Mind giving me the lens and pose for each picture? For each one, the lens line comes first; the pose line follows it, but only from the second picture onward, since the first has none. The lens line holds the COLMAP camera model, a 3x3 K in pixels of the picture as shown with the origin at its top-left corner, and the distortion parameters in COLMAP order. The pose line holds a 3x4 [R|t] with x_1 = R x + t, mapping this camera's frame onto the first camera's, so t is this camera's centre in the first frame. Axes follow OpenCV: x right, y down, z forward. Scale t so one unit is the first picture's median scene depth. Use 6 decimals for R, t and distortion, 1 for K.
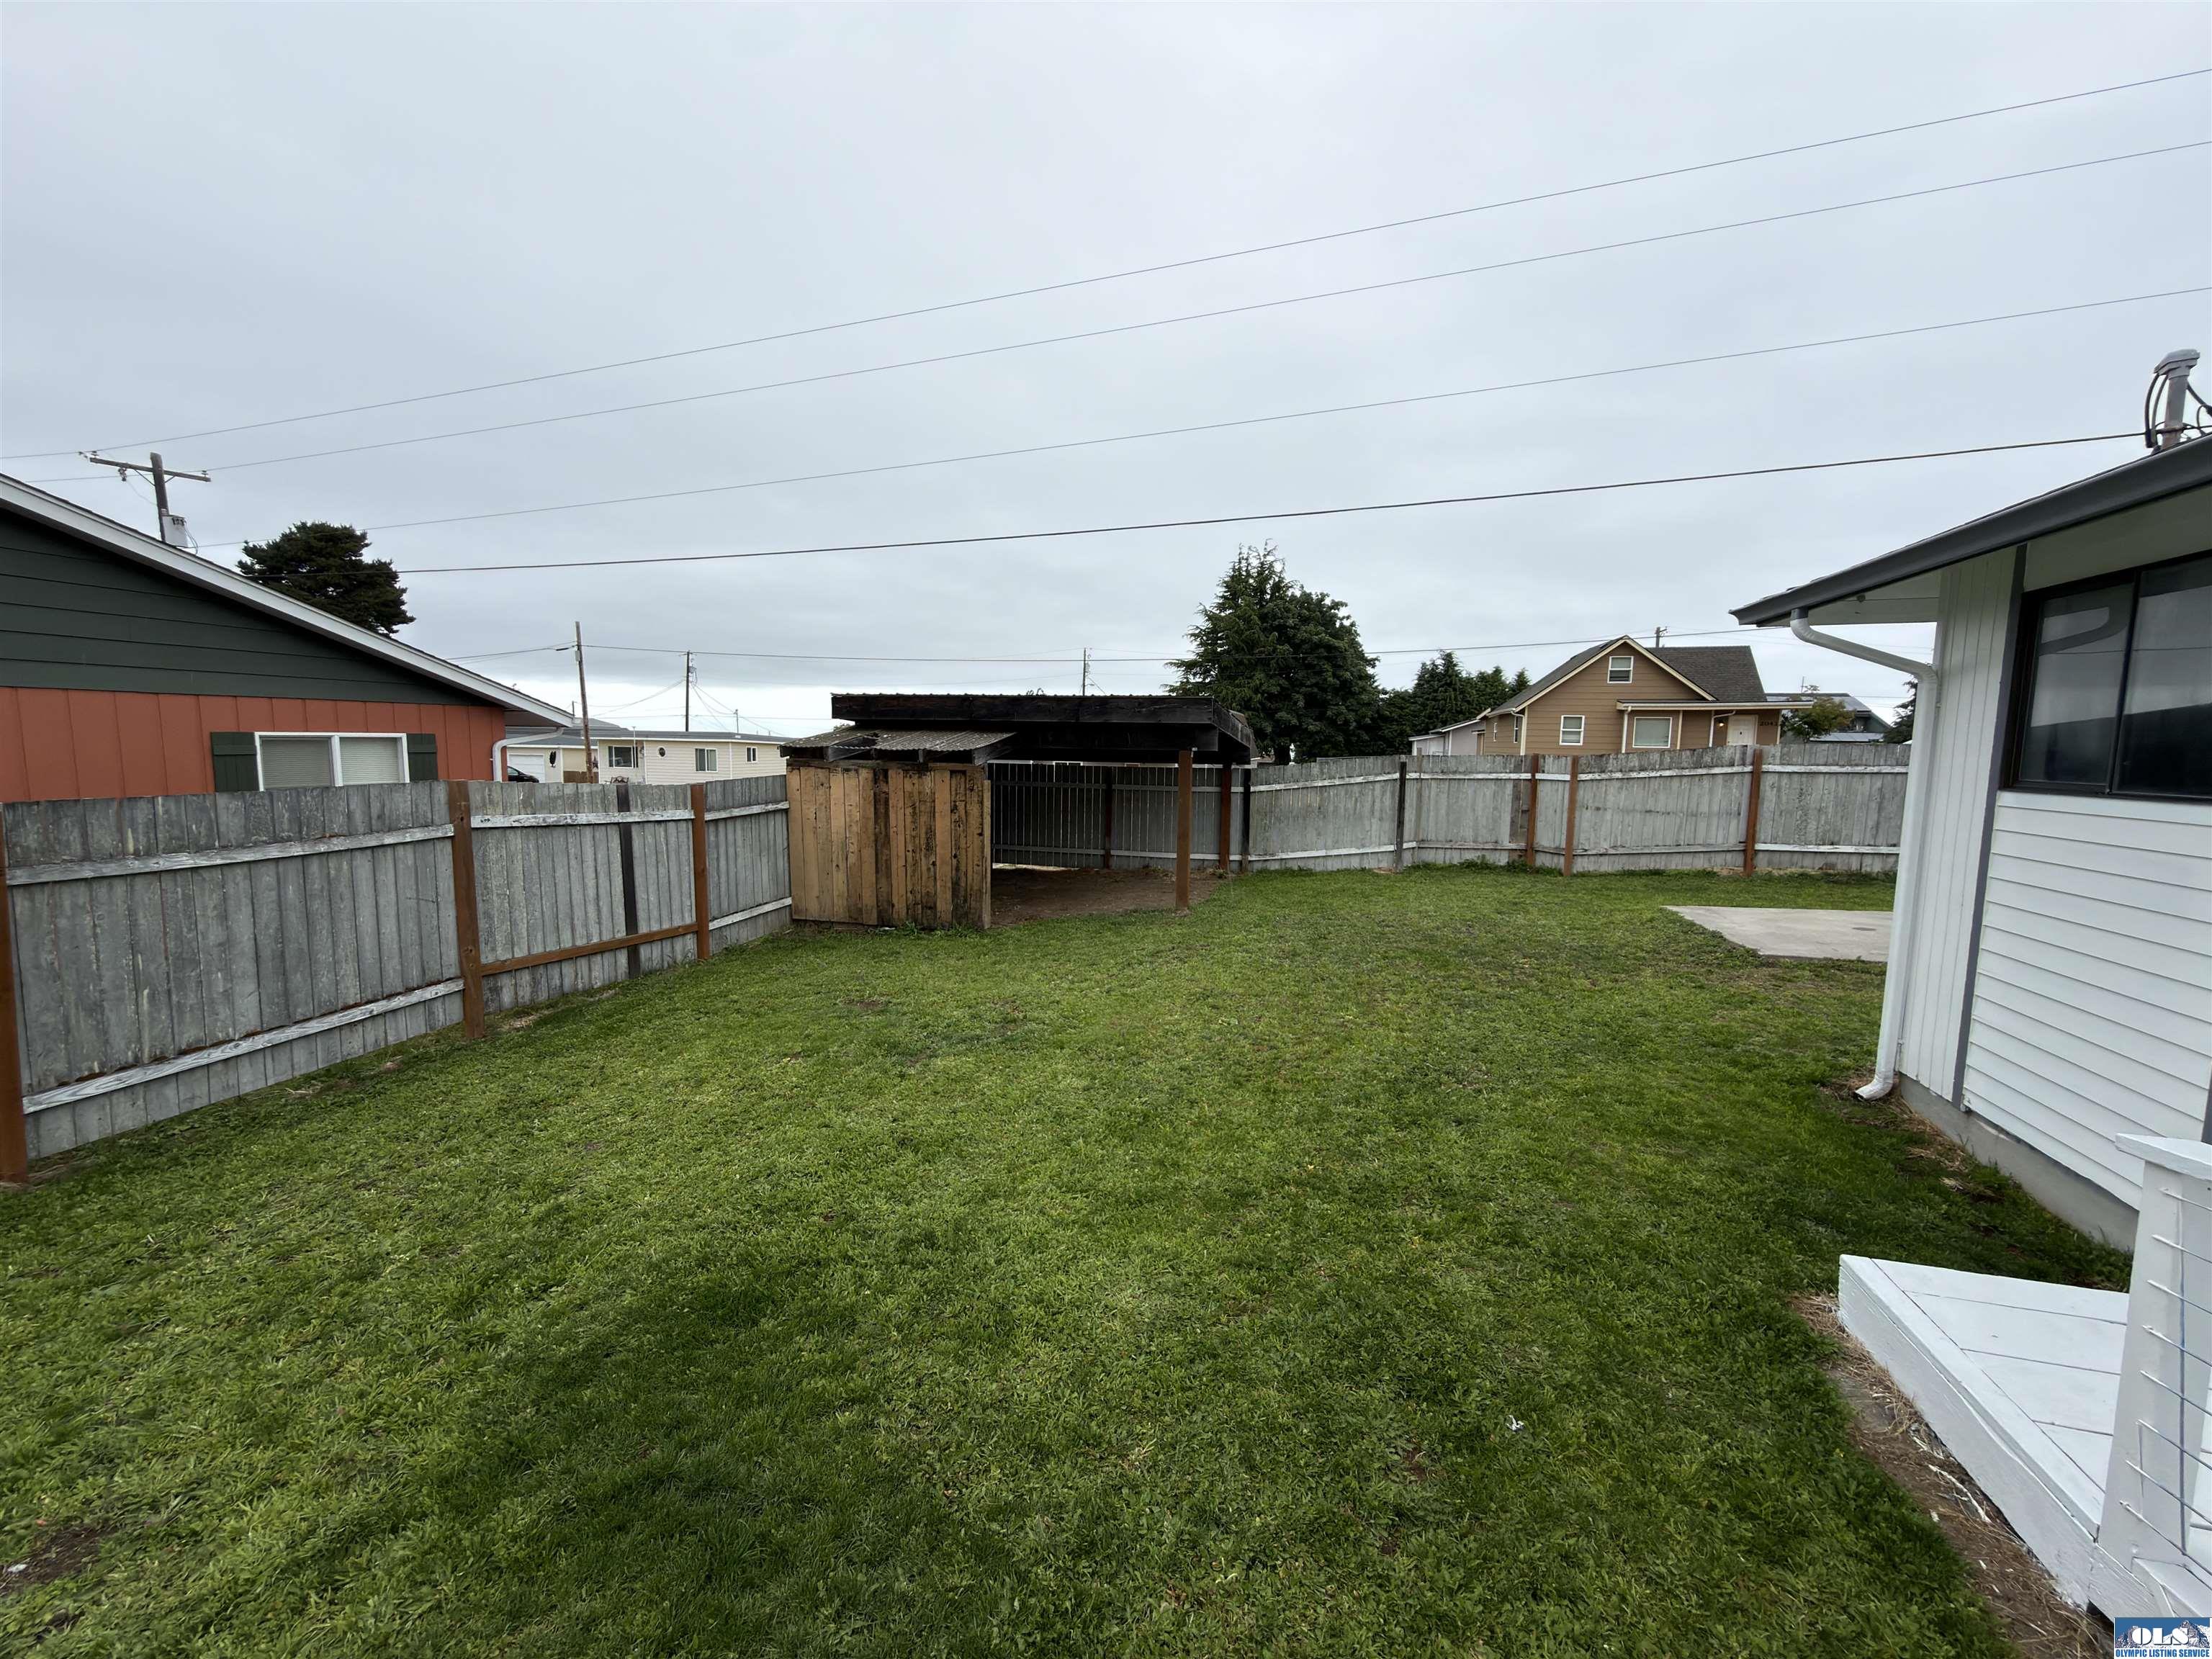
lens RADIAL K [[881.7, 0, 1105.5], [0, 881.7, 831.0], [0, 0, 1]] dist [0.000767, -0.000925]
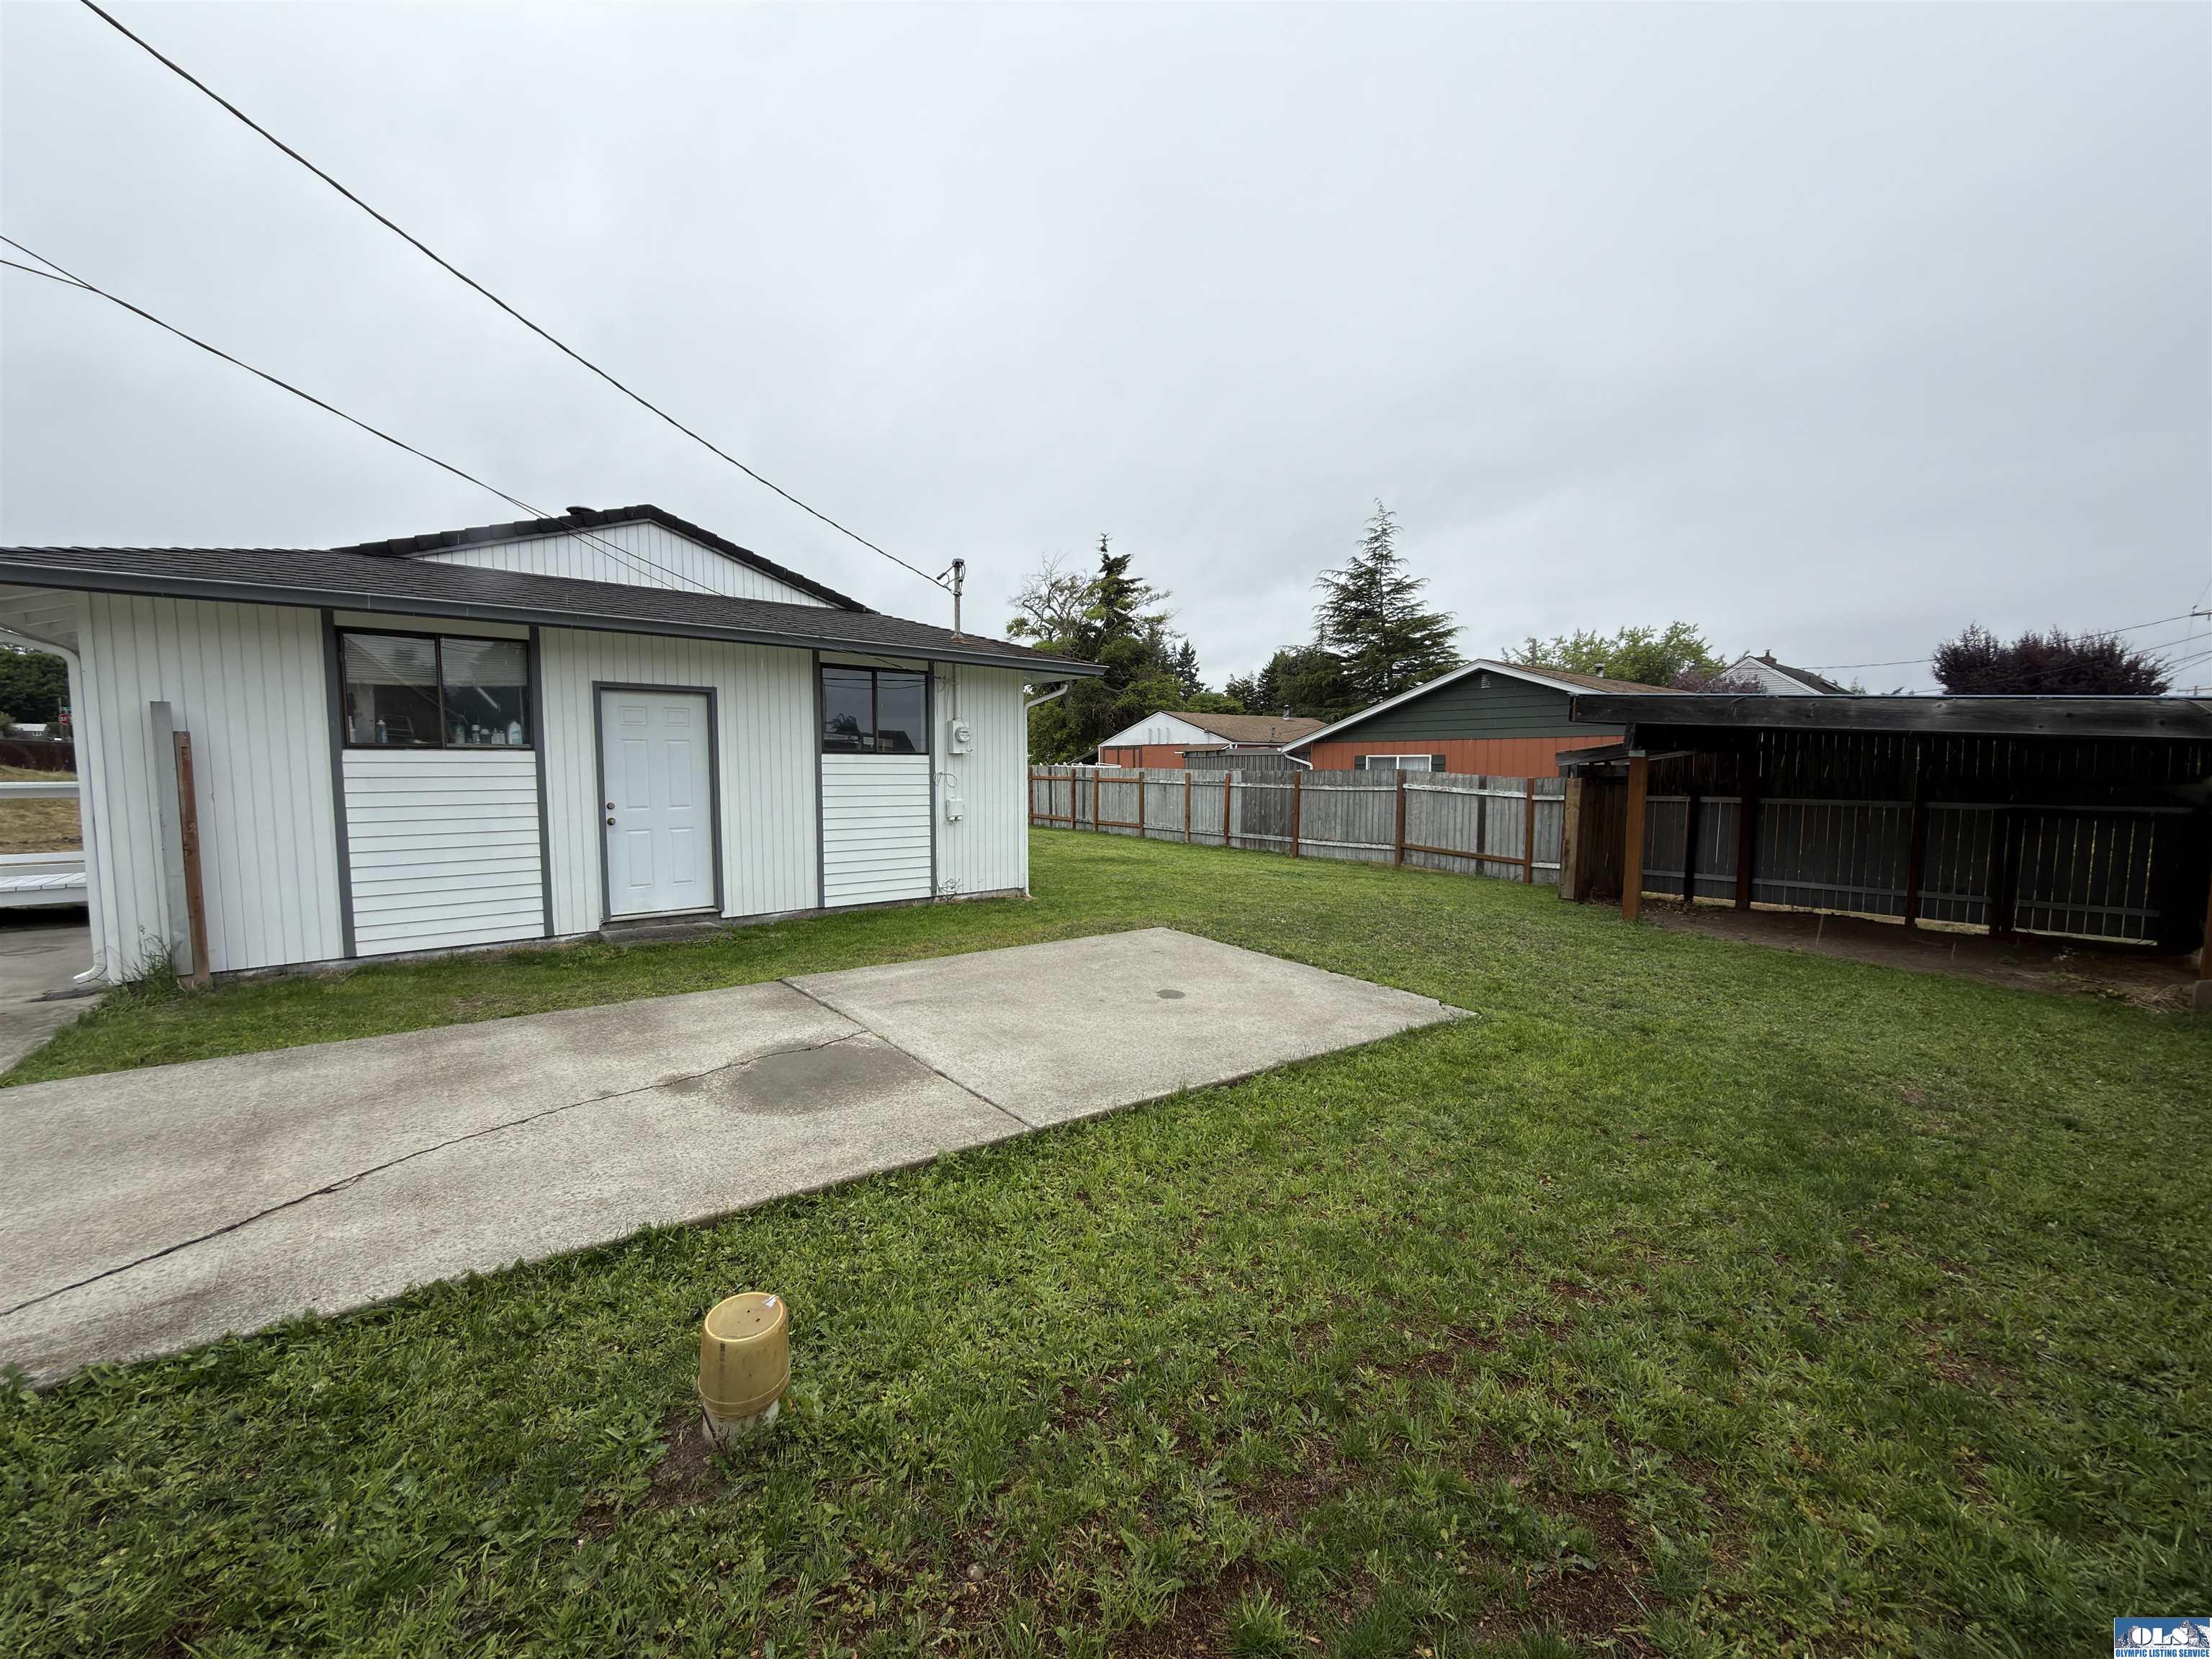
lens RADIAL K [[881.7, 0, 1105.5], [0, 881.7, 831.0], [0, 0, 1]] dist [0.000767, -0.000925]
pose [[-0.568608, 0.047637, -0.821228, 0.525877], [-0.091566, 0.988453, 0.120736, -0.030888], [0.817496, 0.143848, -0.557680, 0.487492]]
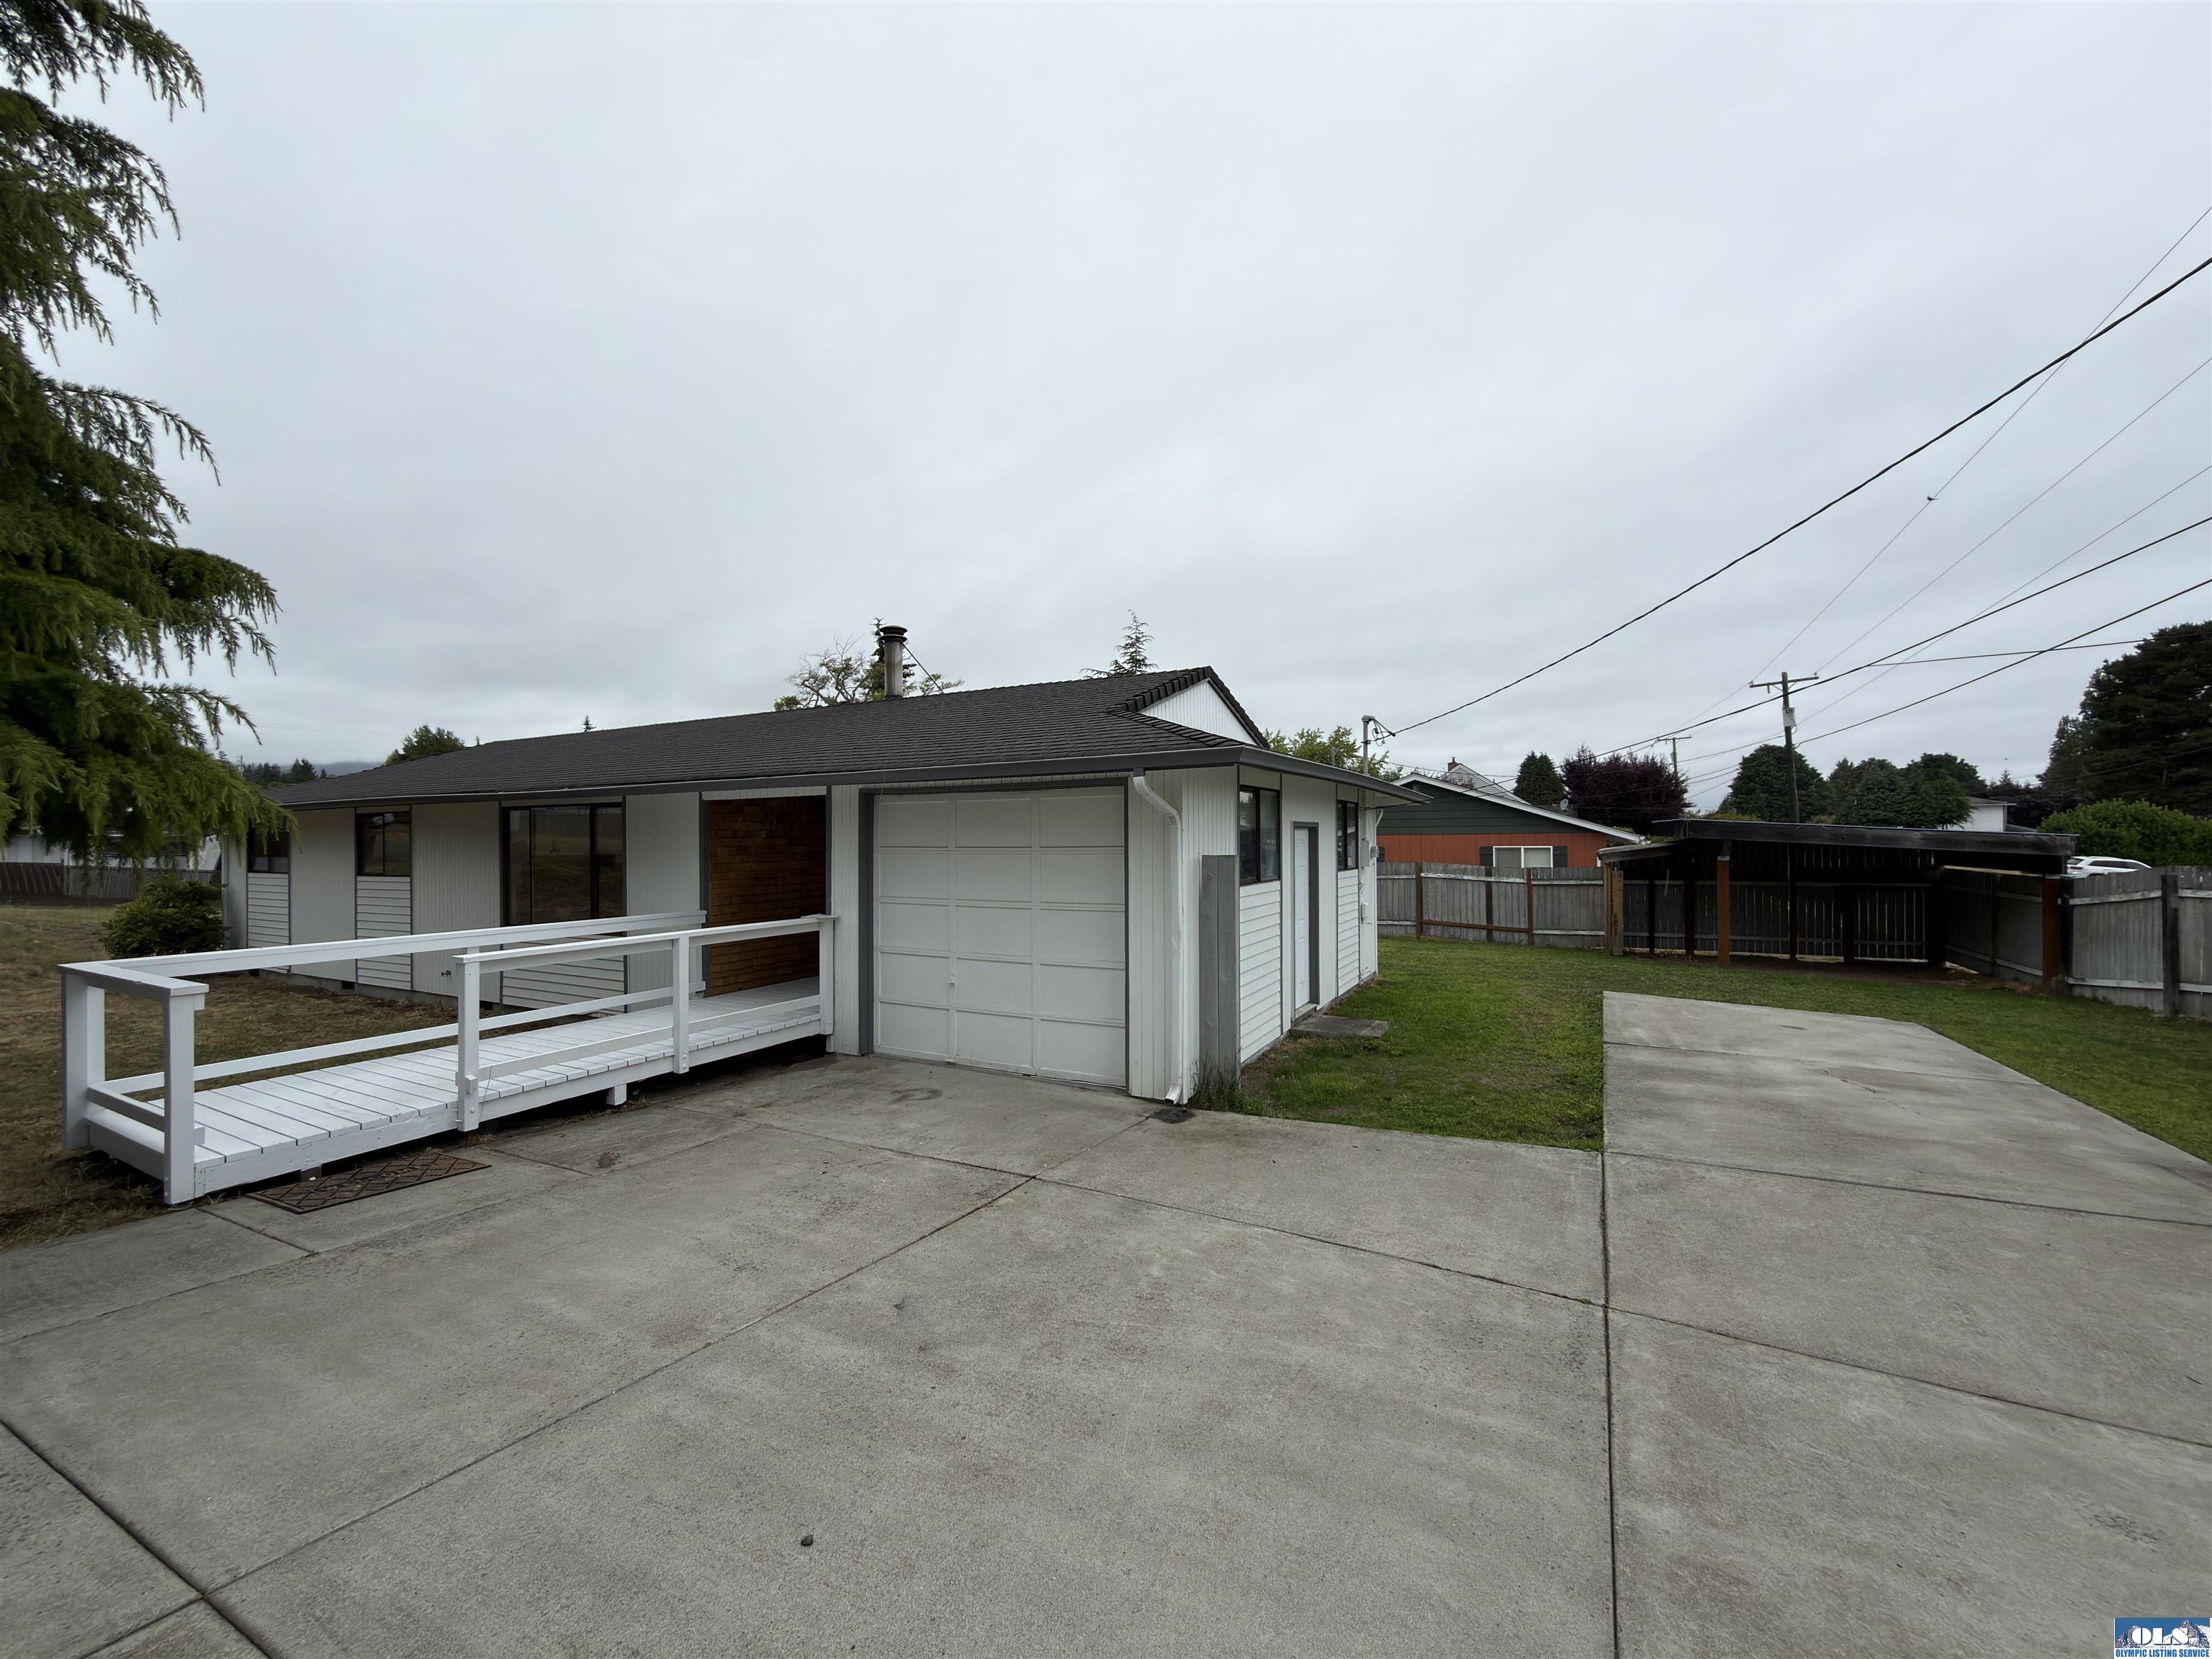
lens RADIAL K [[881.7, 0, 1105.5], [0, 881.7, 831.0], [0, 0, 1]] dist [0.000767, -0.000925]
pose [[-0.210850, -0.020430, -0.977305, 0.767500], [-0.093885, 0.995583, -0.000557, -0.016728], [0.972999, 0.091637, -0.211837, 0.151131]]
